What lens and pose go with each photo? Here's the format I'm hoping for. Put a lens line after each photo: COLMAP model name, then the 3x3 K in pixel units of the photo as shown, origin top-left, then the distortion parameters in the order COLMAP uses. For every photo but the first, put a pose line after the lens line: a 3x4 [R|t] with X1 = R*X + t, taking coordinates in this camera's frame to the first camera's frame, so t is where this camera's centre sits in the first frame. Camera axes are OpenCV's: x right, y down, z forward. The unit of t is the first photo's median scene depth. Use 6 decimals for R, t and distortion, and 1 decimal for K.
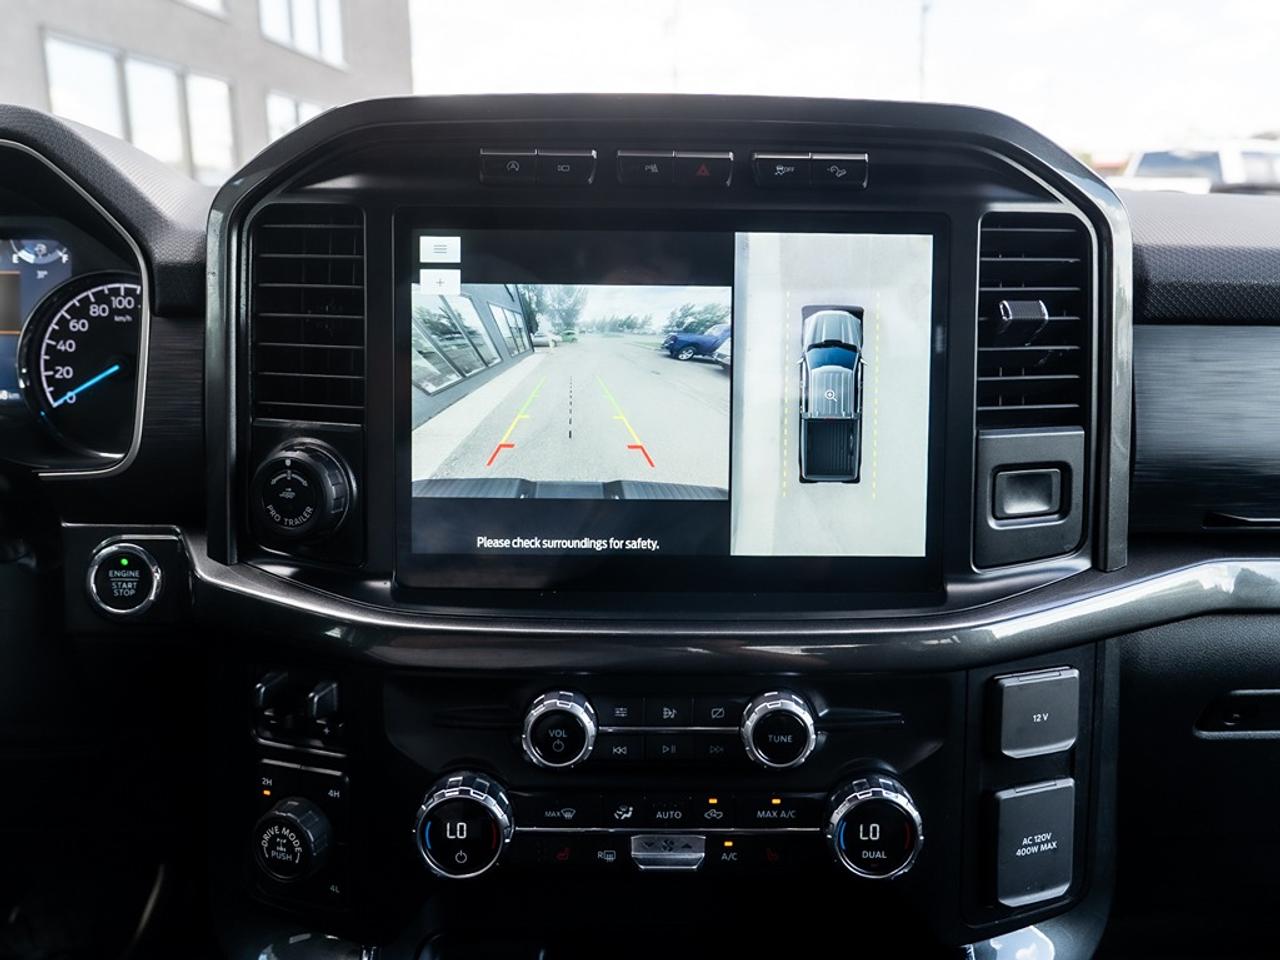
lens RADIAL K [[973.6, 0, 669.8], [0, 973.6, 366.7], [0, 0, 1]] dist [-0.015232, -0.009095]
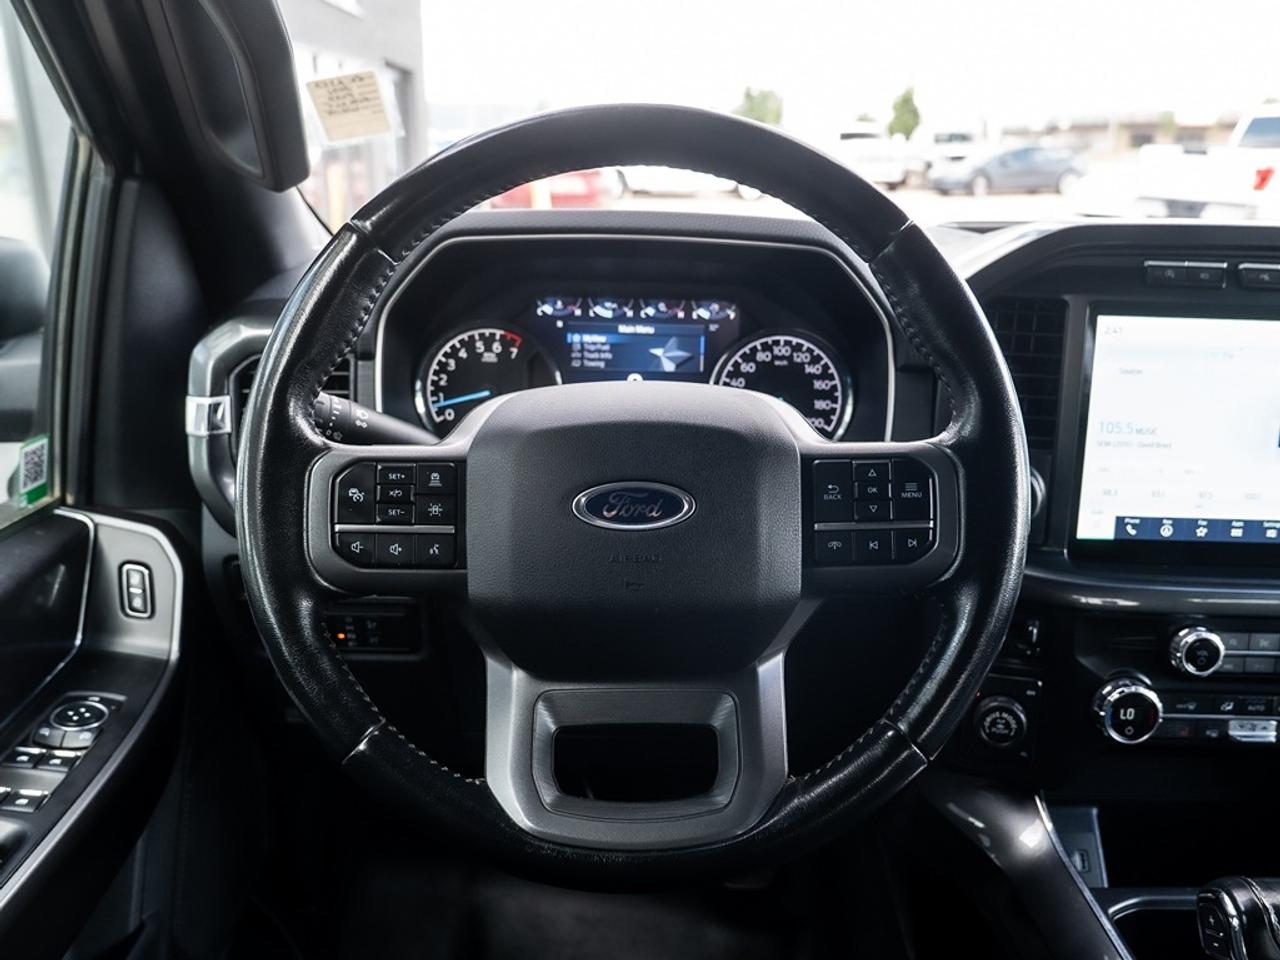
lens RADIAL K [[1104.3, 0, 638.2], [0, 1104.3, 497.6], [0, 0, 1]] dist [-0.005679, -0.009441]
pose [[0.999802, 0.019571, -0.003722, -0.753599], [-0.018930, 0.991513, 0.128622, -0.057745], [0.006208, -0.128526, 0.991687, -0.533824]]
